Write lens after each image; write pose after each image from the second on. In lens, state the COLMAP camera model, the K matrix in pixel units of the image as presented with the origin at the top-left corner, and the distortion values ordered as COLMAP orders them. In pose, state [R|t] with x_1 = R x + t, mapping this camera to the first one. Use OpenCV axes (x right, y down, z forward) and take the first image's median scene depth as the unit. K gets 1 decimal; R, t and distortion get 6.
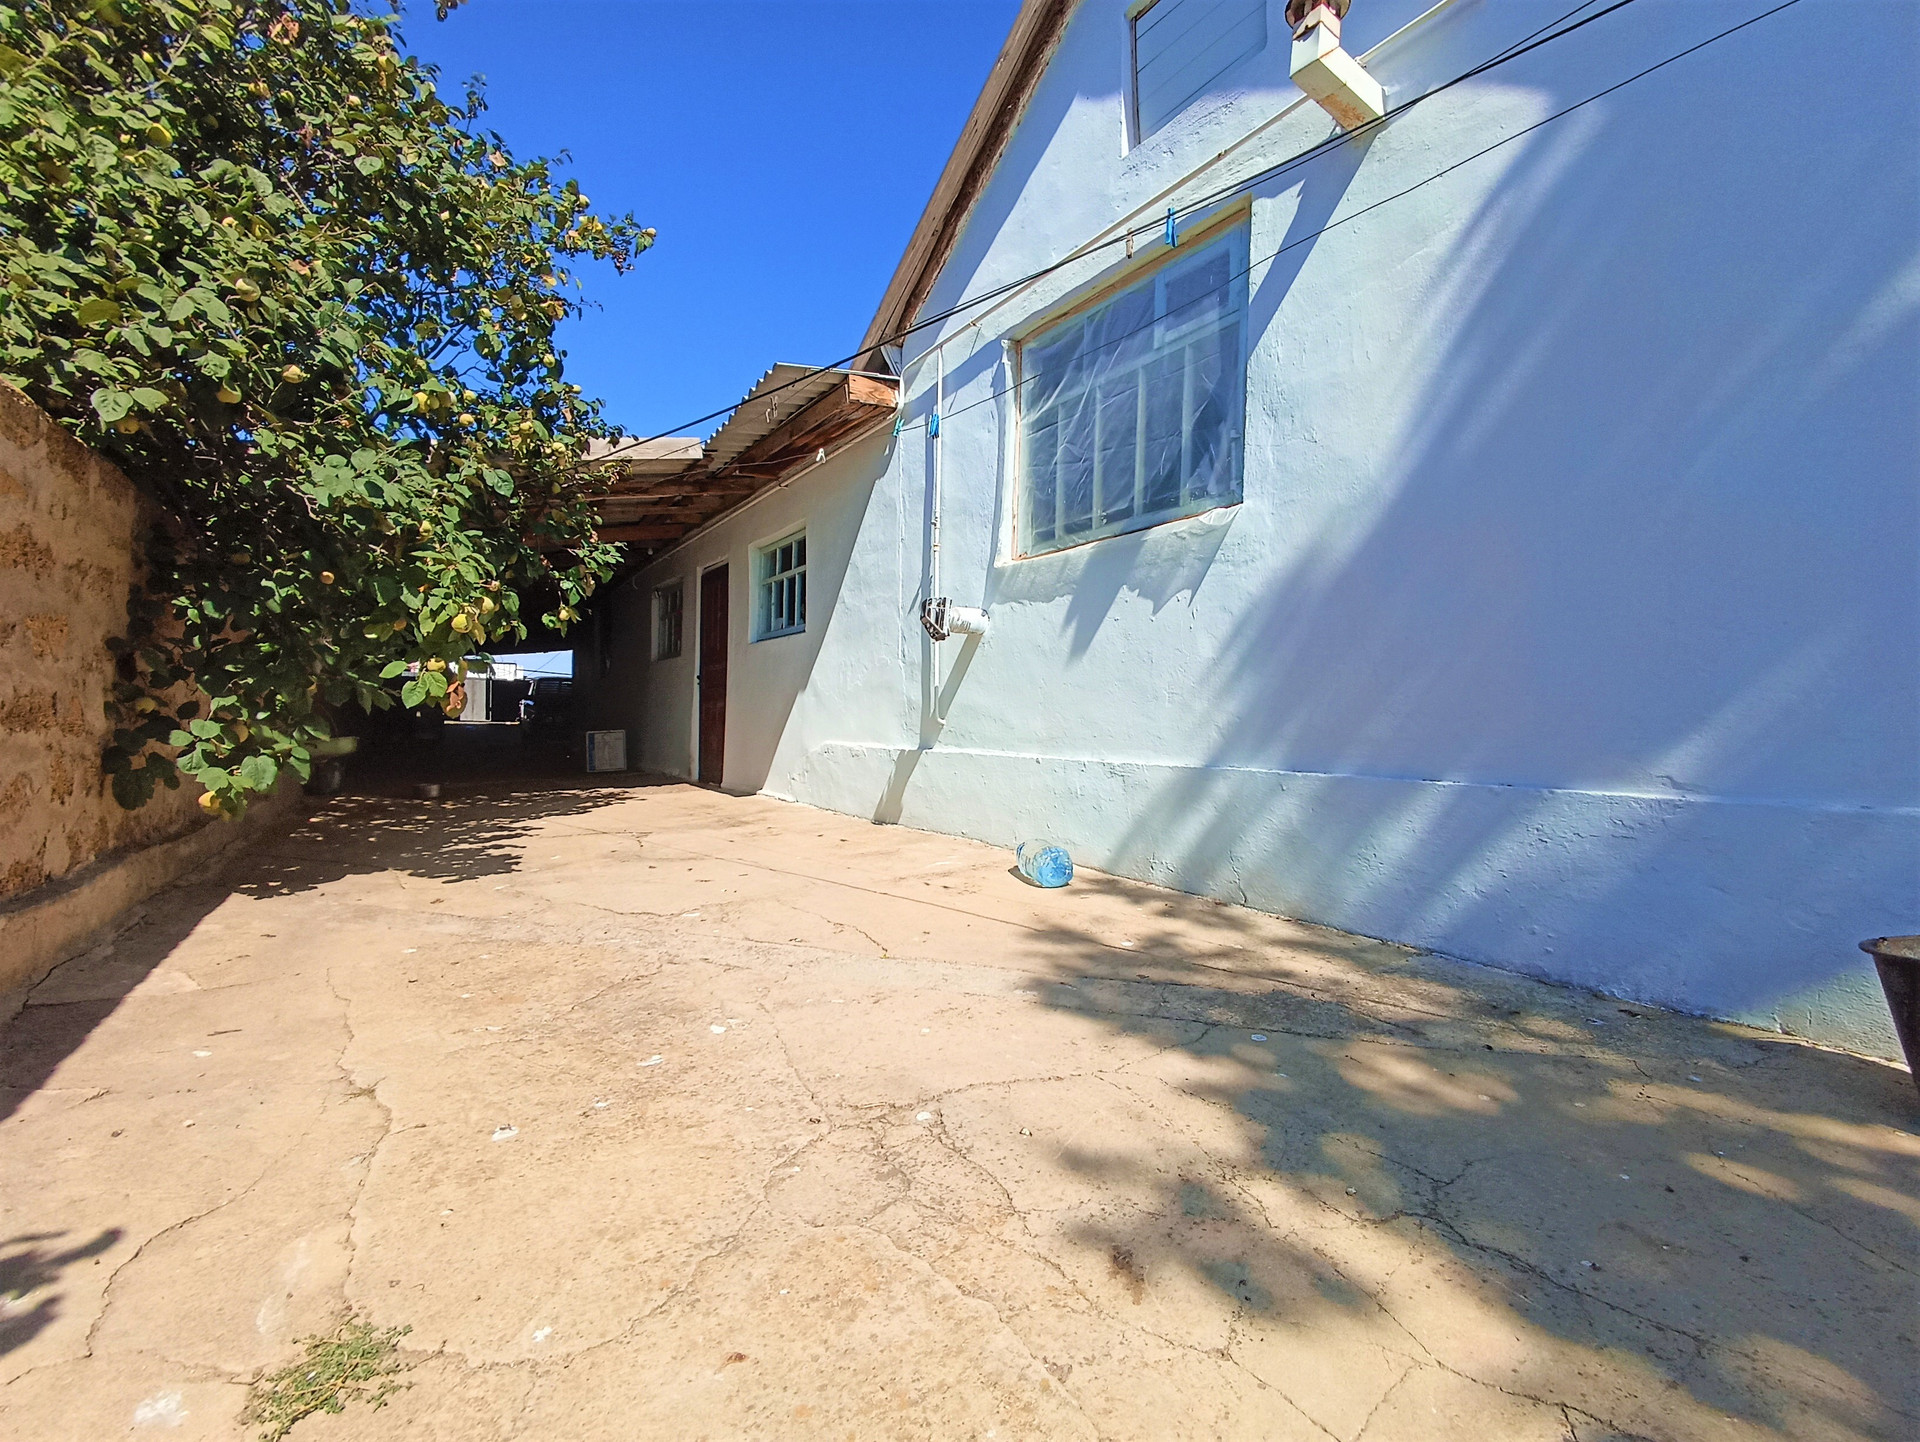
lens RADIAL K [[871.1, 0, 956.5], [0, 871.1, 725.2], [0, 0, 1]] dist [0.002160, 0.000611]
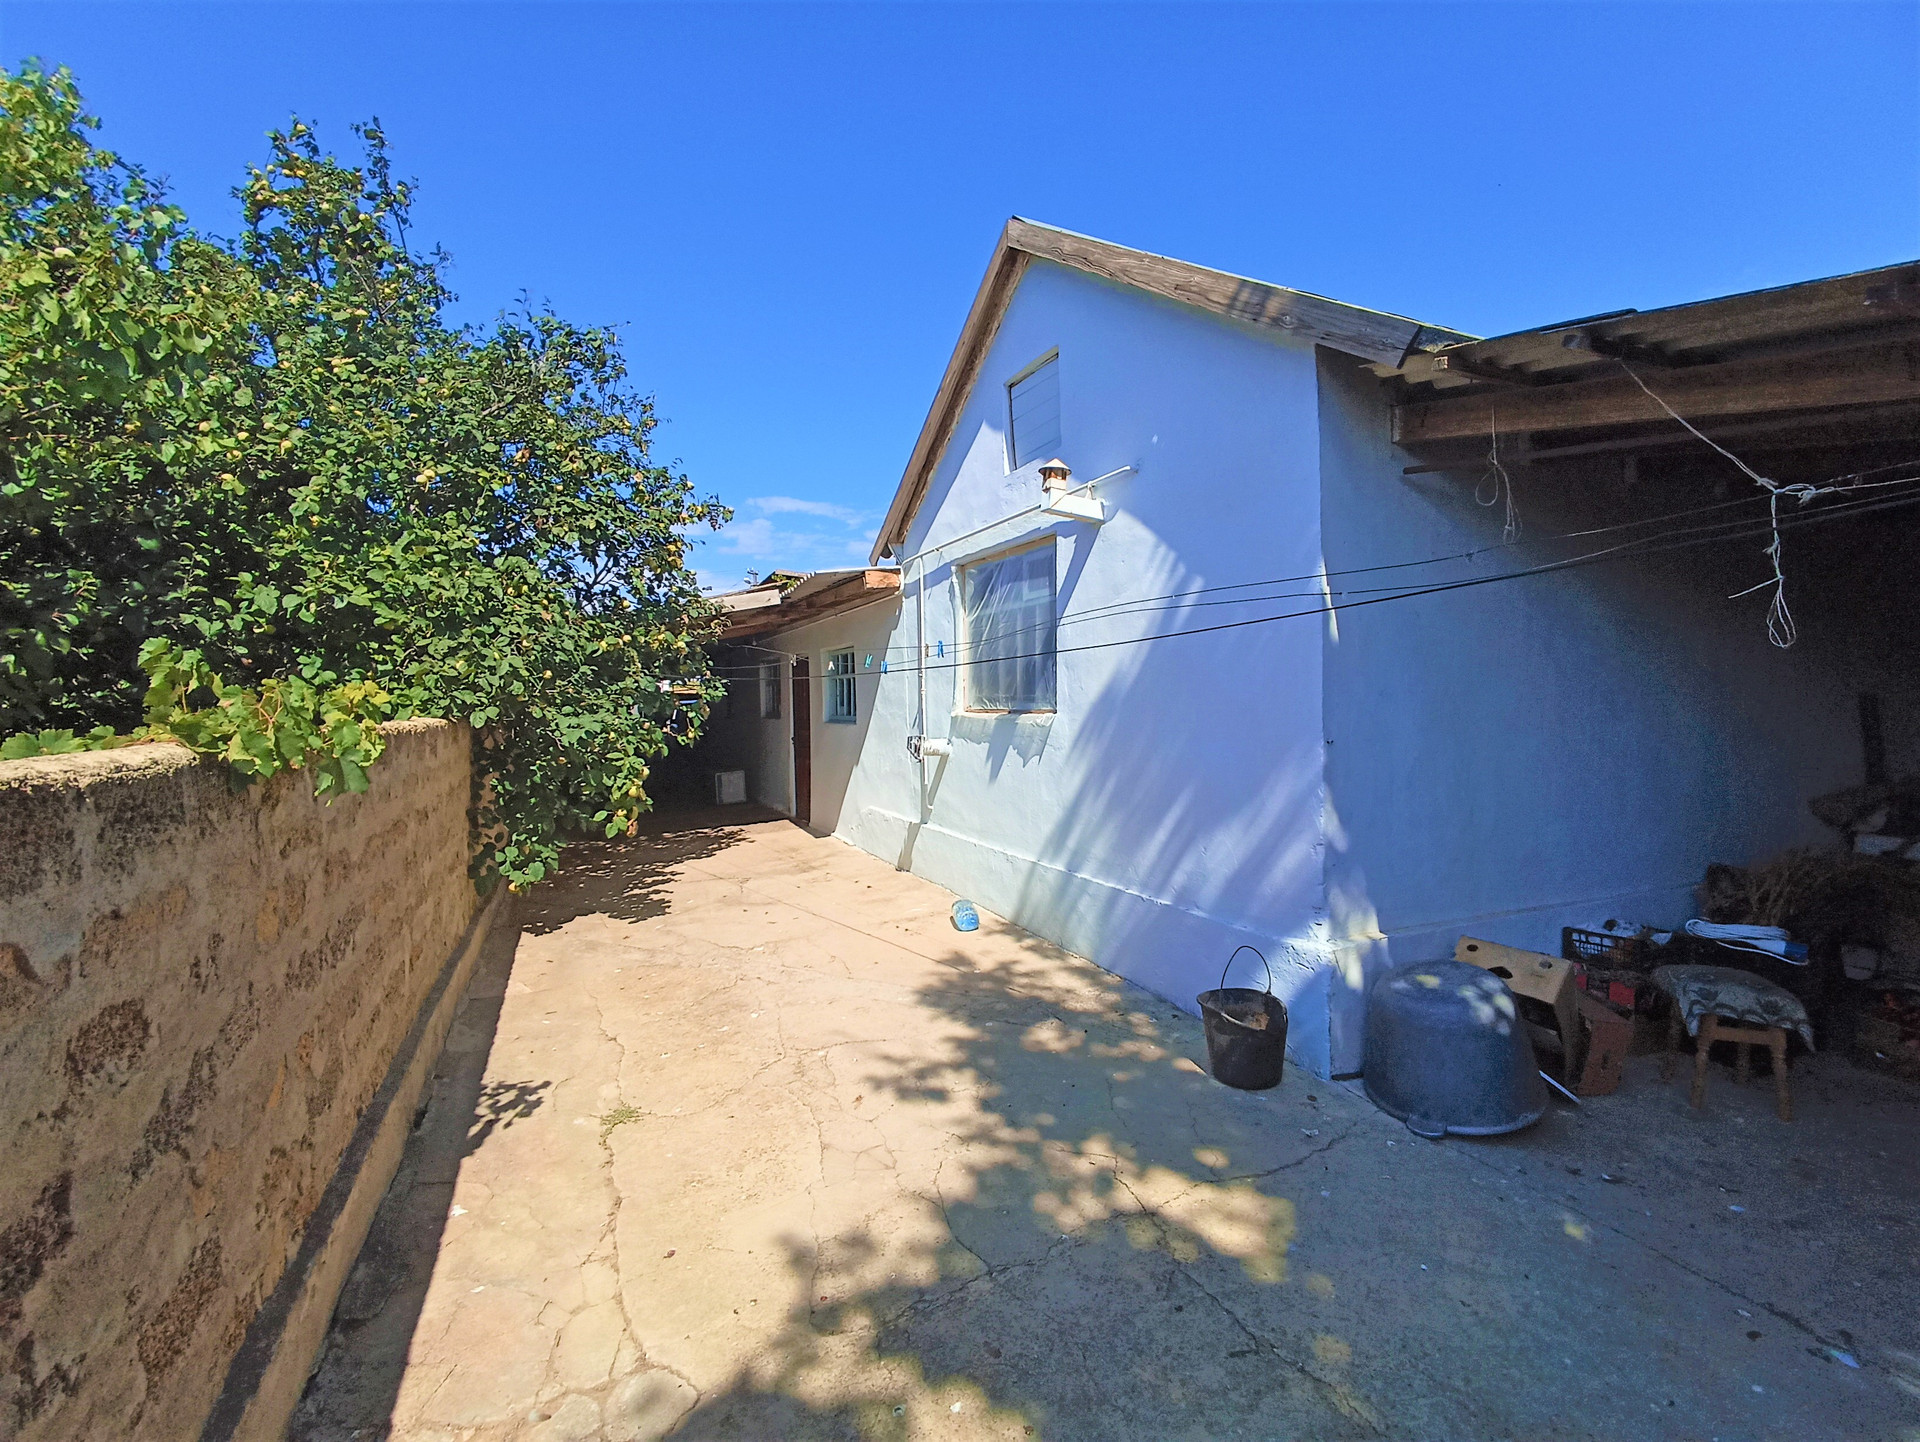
lens RADIAL K [[871.1, 0, 956.5], [0, 871.1, 725.2], [0, 0, 1]] dist [0.002160, 0.000611]
pose [[0.989049, -0.028700, -0.144771, 0.313552], [0.033318, 0.999007, 0.029572, -0.237971], [0.143778, -0.034071, 0.989023, -0.595249]]
